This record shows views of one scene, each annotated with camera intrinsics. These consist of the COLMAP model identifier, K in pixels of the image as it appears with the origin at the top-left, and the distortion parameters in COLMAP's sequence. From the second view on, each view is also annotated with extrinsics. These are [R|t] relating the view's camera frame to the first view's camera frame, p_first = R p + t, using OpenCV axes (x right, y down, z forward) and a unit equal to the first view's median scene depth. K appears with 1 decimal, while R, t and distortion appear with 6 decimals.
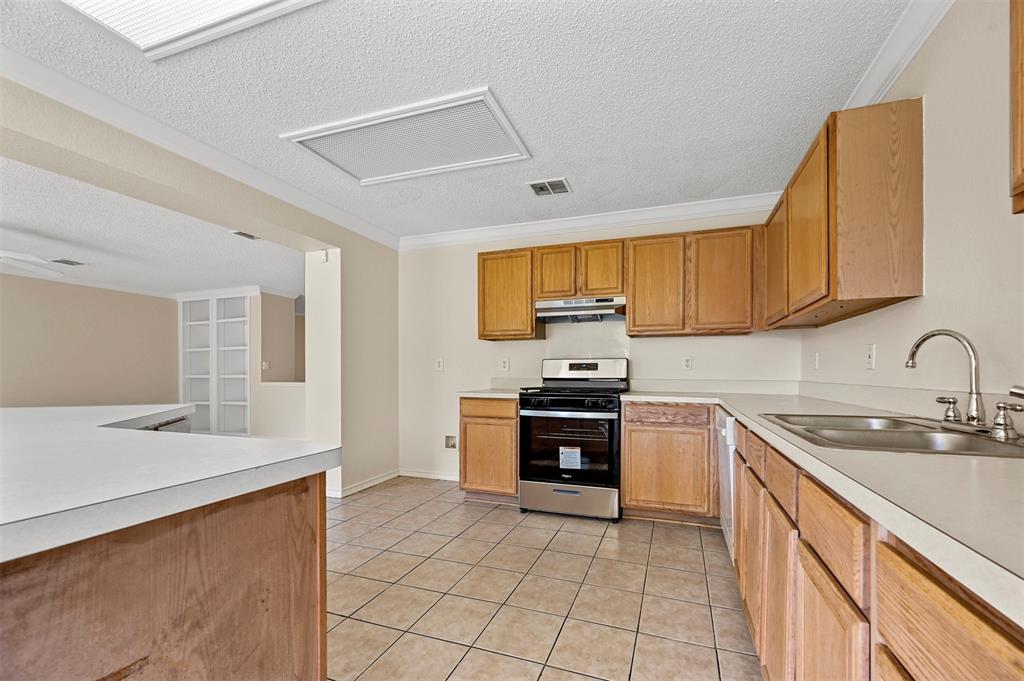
lens RADIAL K [[407.9, 0, 539.2], [0, 407.9, 370.9], [0, 0, 1]] dist [0.001548, 0.000069]
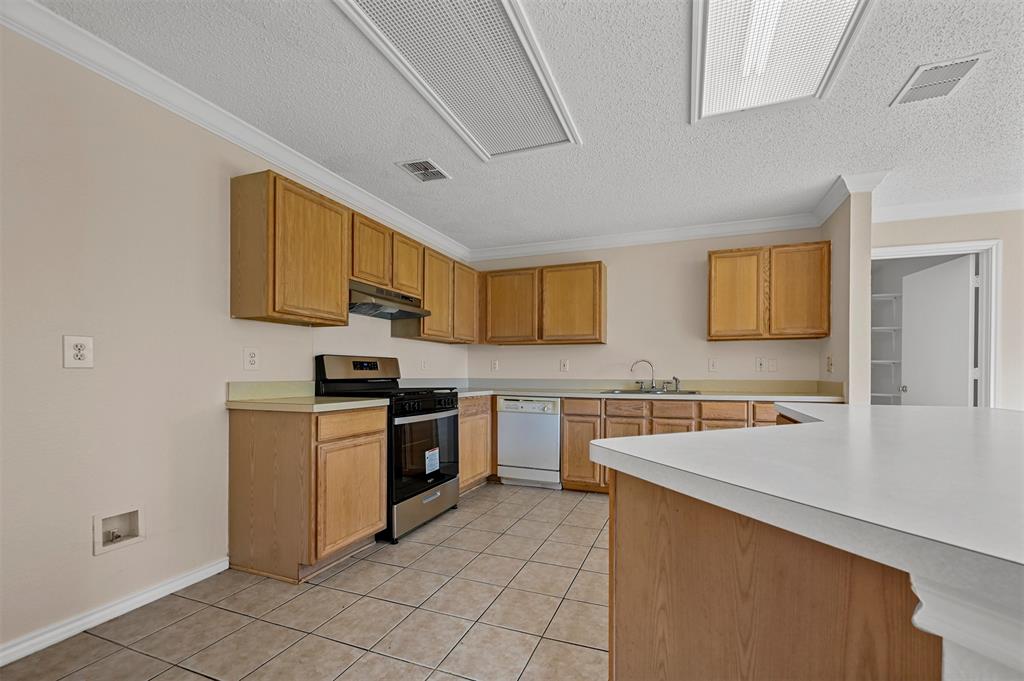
lens RADIAL K [[407.9, 0, 545.2], [0, 407.9, 373.5], [0, 0, 1]] dist [0.001548, 0.000069]
pose [[0.016374, -0.002467, 0.999863, -0.804971], [-0.009128, 0.999955, 0.002617, 0.000590], [-0.999824, -0.009170, 0.016350, 0.646825]]
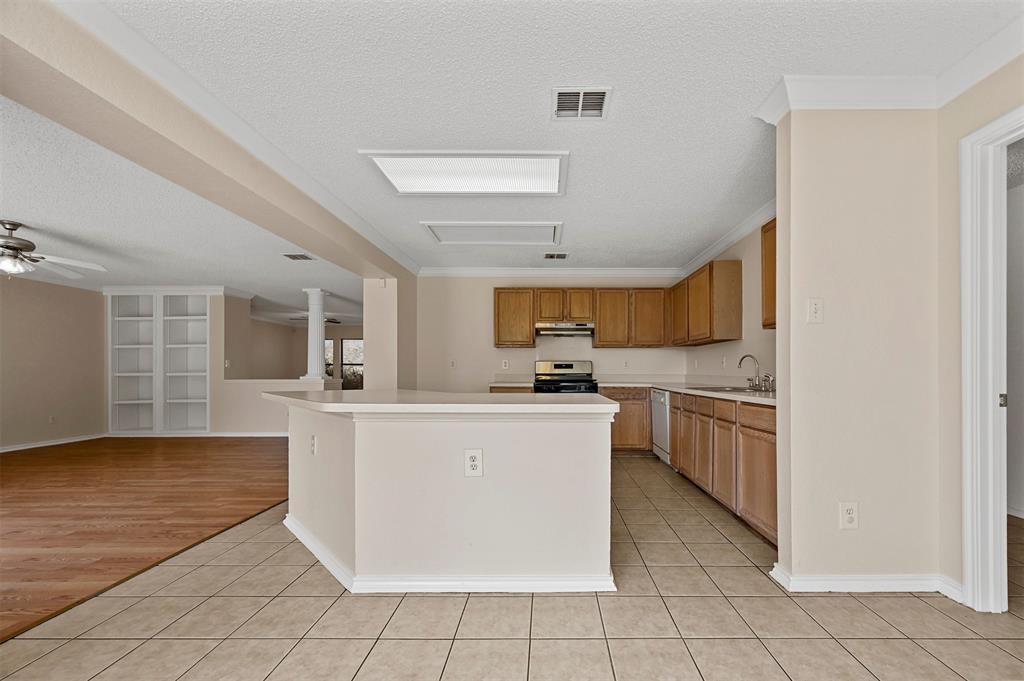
lens RADIAL K [[407.9, 0, 545.3], [0, 407.9, 371.0], [0, 0, 1]] dist [0.001548, 0.000069]
pose [[0.947528, -0.003440, 0.319653, -0.482410], [0.000634, 0.999960, 0.008881, -0.006164], [-0.319671, -0.008212, 0.947493, -0.472265]]
